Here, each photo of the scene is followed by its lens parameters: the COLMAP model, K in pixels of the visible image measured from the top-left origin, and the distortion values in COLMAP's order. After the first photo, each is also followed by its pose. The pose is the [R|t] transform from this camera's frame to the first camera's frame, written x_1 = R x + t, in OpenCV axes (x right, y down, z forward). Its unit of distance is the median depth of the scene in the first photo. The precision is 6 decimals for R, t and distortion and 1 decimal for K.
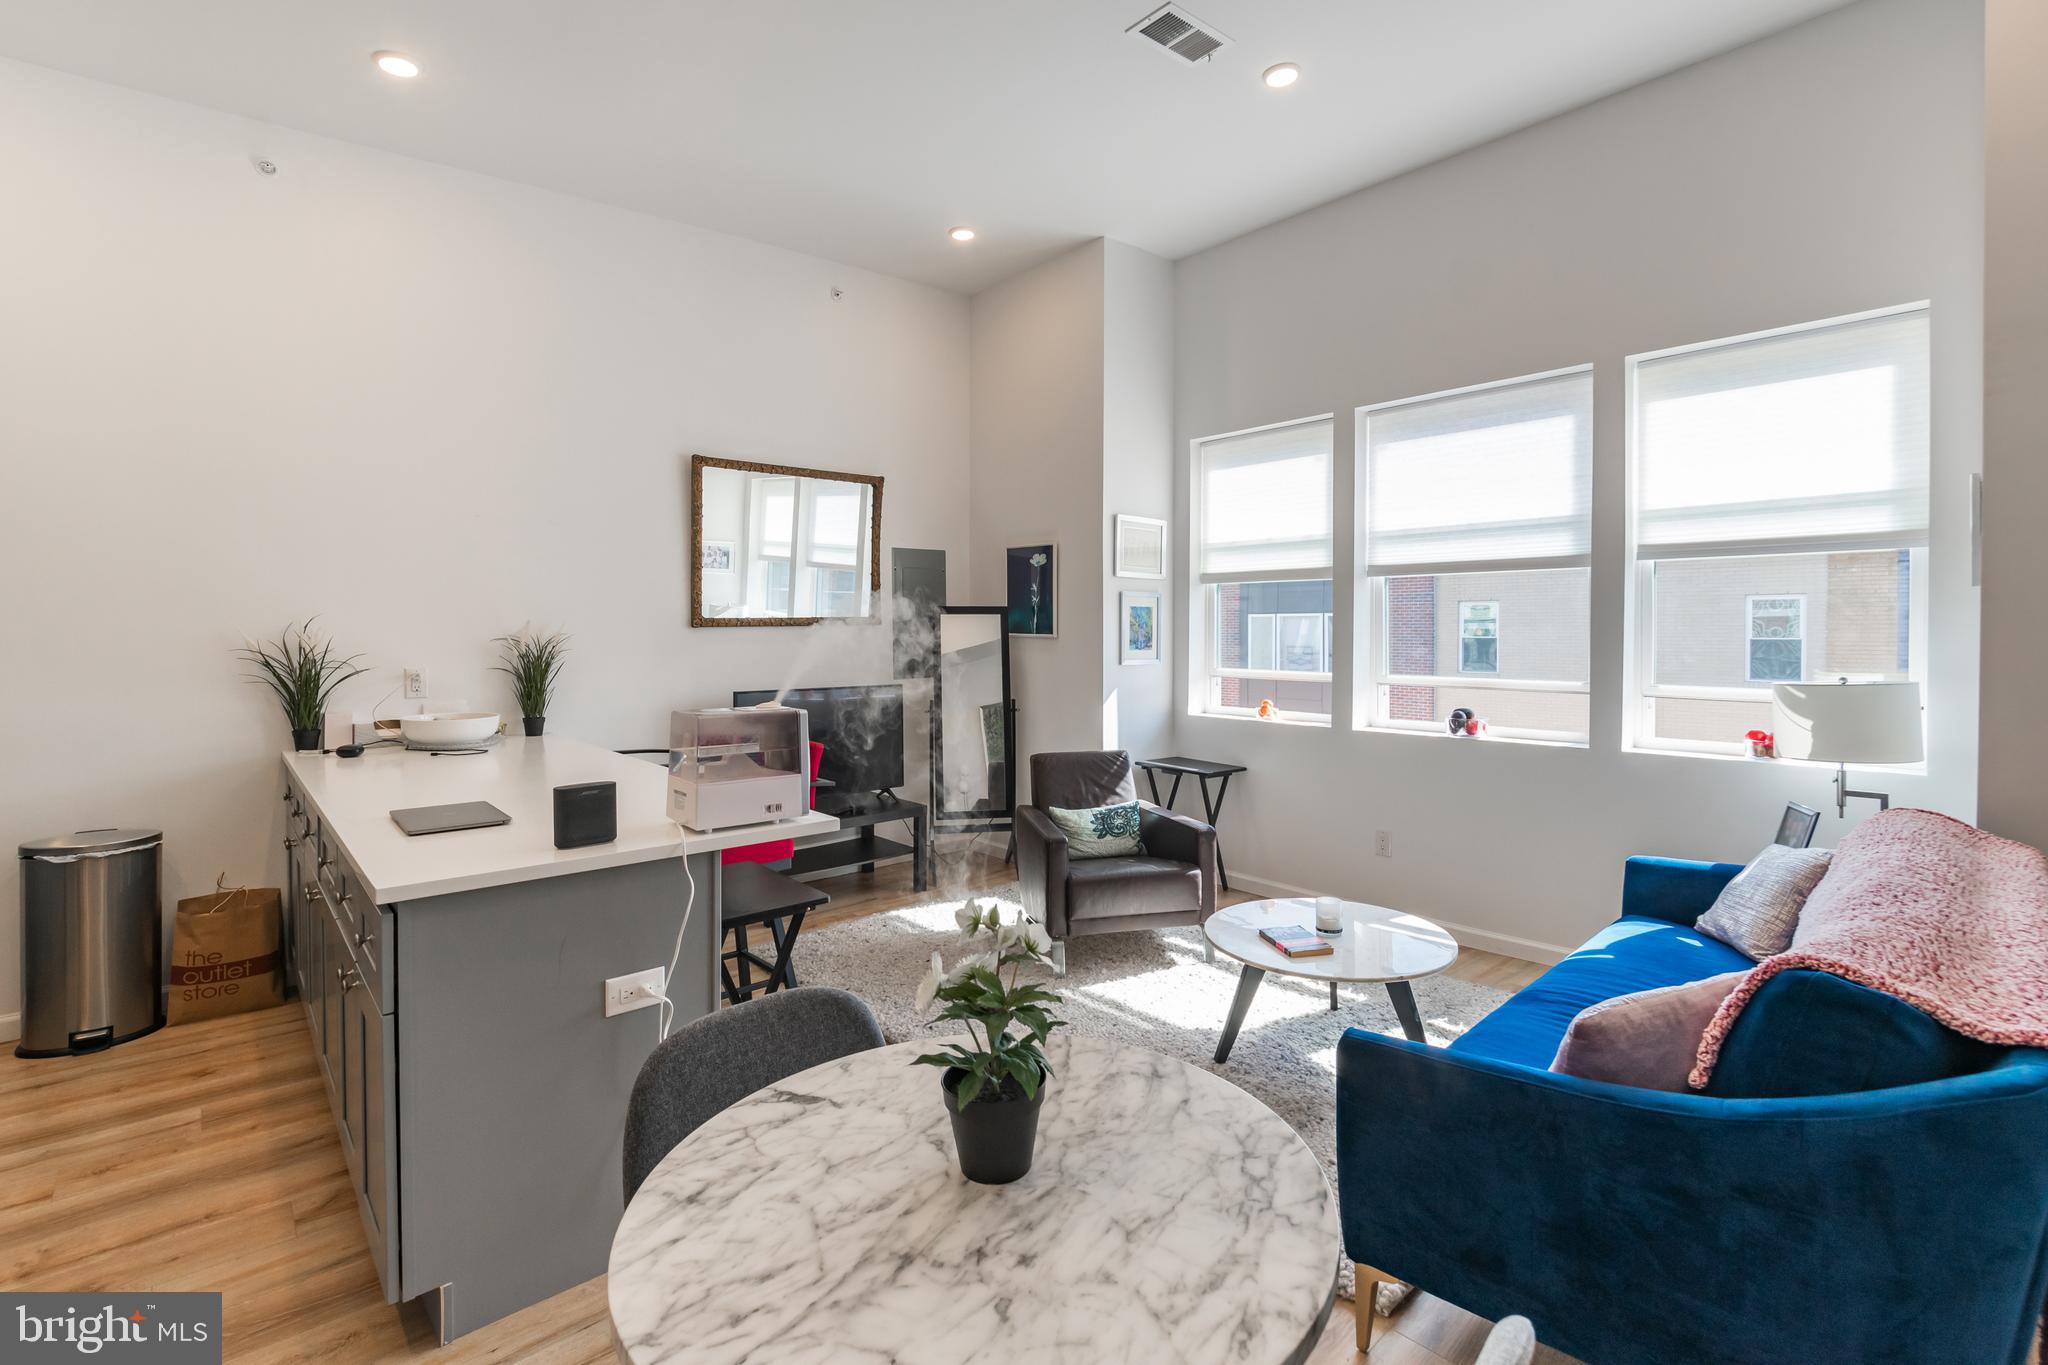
lens RADIAL K [[926.9, 0, 1036.4], [0, 926.9, 645.7], [0, 0, 1]] dist [-0.023369, 0.002775]
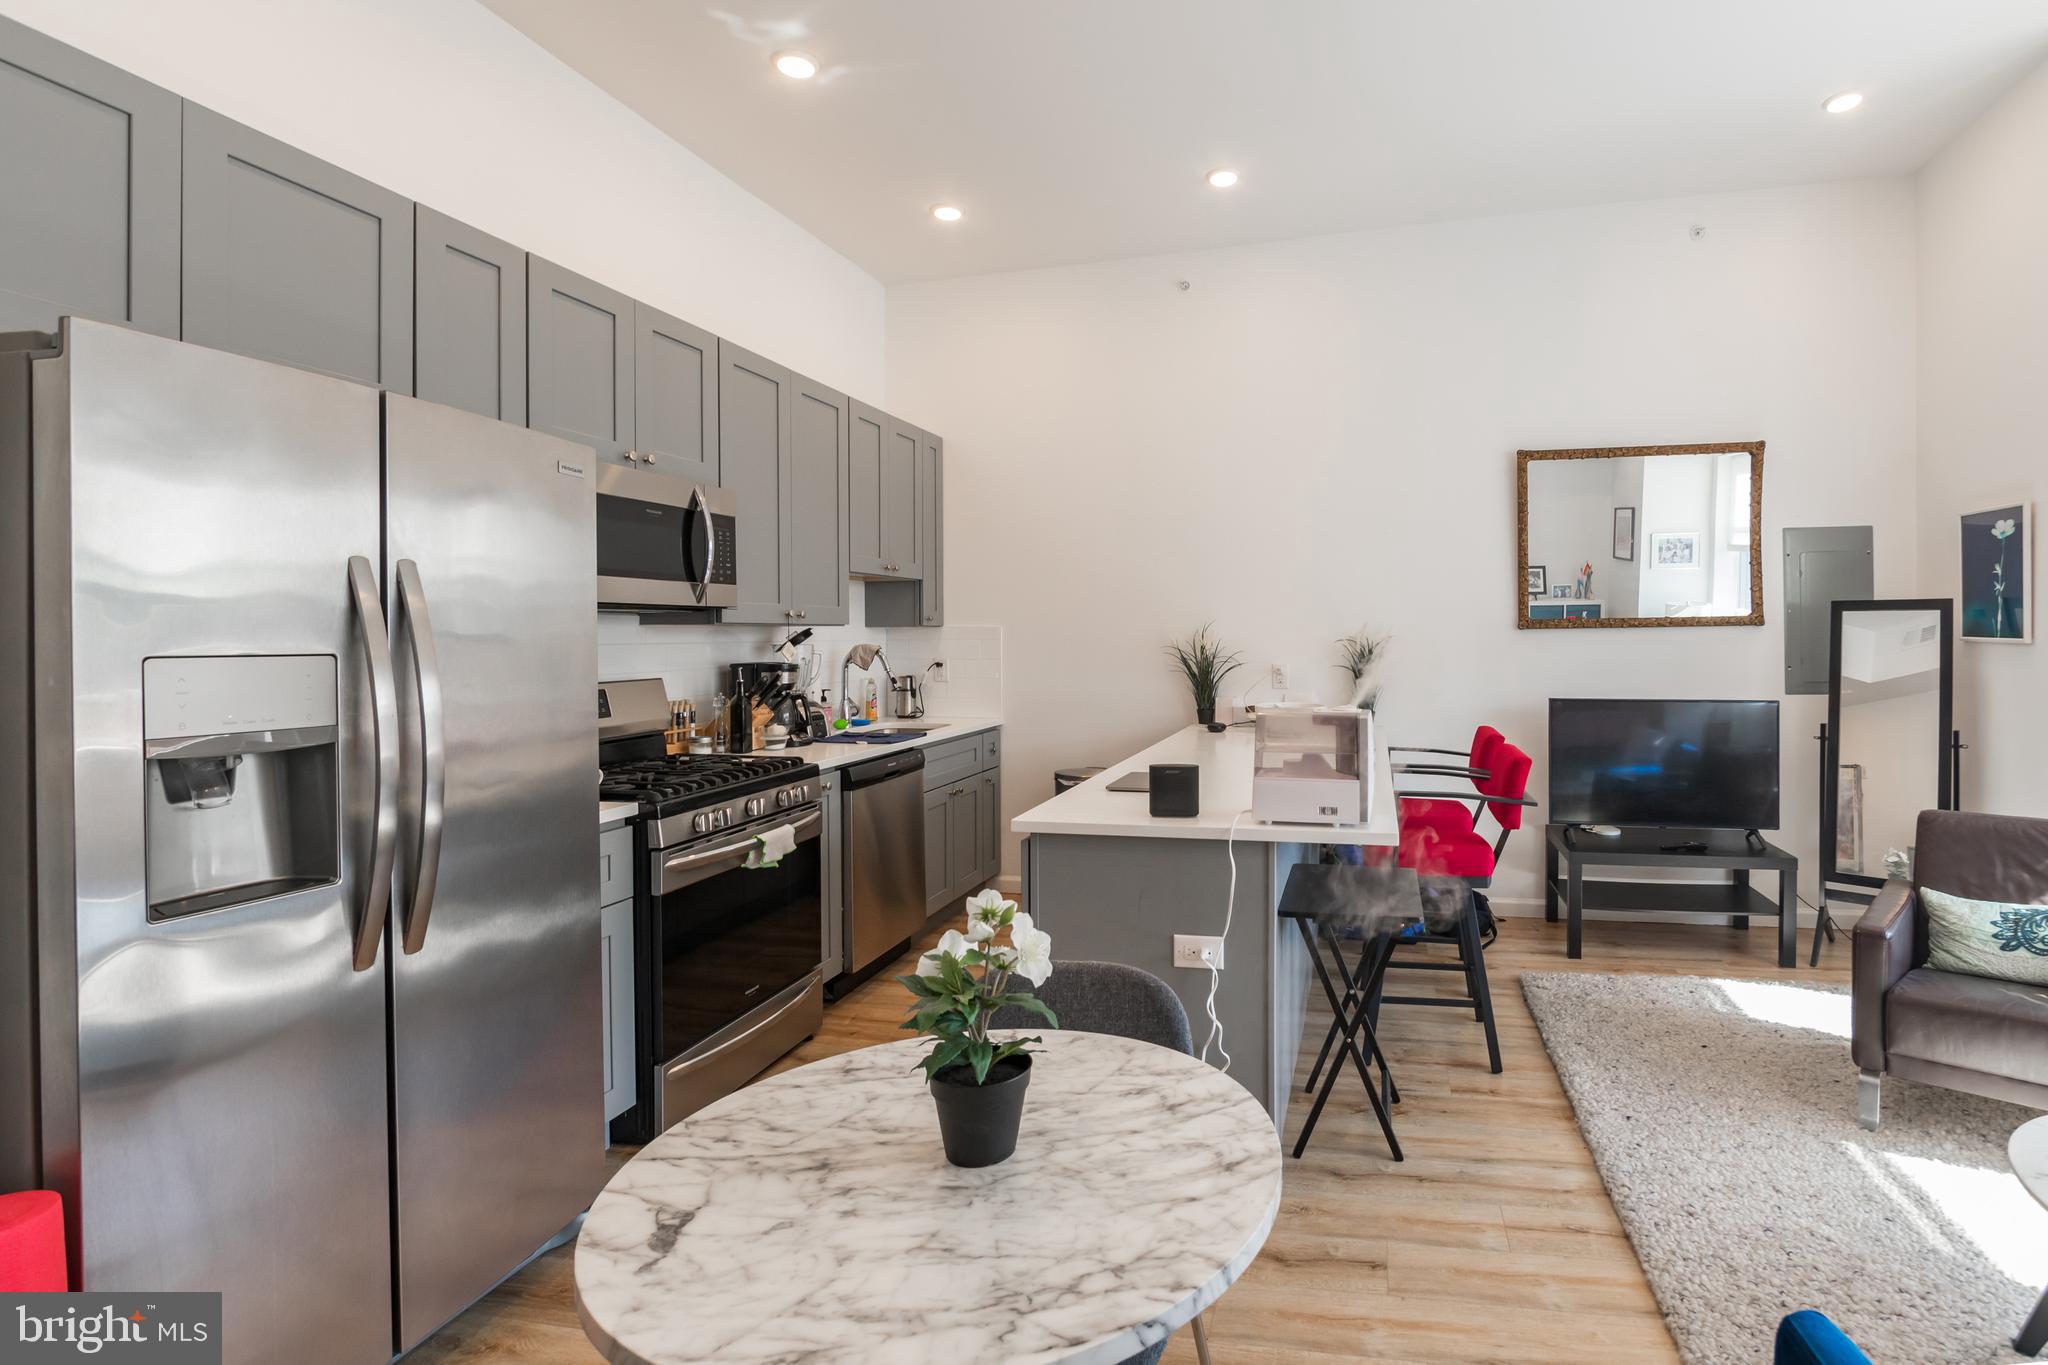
lens RADIAL K [[968.1, 0, 1214.6], [0, 968.1, 647.3], [0, 0, 1]] dist [-0.016620, -0.000240]
pose [[0.612118, 0.012475, -0.790668, 0.239436], [-0.012162, 0.999906, 0.006361, -0.003574], [0.790673, 0.005722, 0.612212, 0.133141]]
